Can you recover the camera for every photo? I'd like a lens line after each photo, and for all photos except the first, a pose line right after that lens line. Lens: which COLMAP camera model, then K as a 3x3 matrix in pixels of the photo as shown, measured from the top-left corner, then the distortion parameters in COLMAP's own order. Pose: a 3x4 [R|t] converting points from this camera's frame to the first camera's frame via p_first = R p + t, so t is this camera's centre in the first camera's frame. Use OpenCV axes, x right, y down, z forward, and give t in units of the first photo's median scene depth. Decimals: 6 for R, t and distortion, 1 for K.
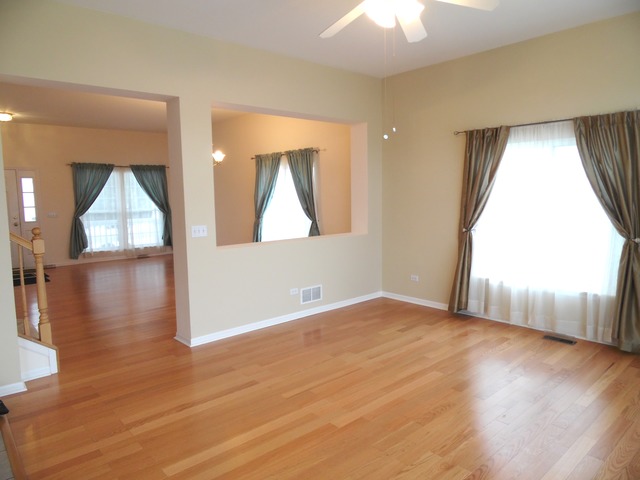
lens RADIAL K [[439.5, 0, 320.9], [0, 439.5, 235.7], [0, 0, 1]] dist [-0.003833, 0.003479]
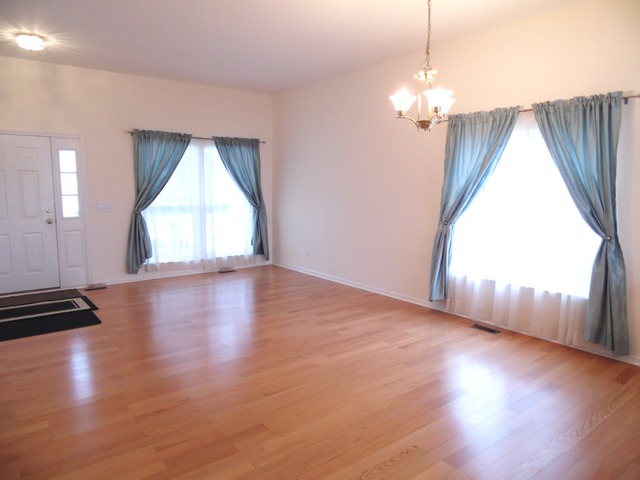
lens RADIAL K [[439.5, 0, 320.9], [0, 439.5, 235.7], [0, 0, 1]] dist [-0.003833, 0.003479]
pose [[0.997439, 0.030858, -0.064527, -0.229720], [-0.029629, 0.999362, 0.019922, -0.026910], [0.065100, -0.017959, 0.997717, 0.344784]]
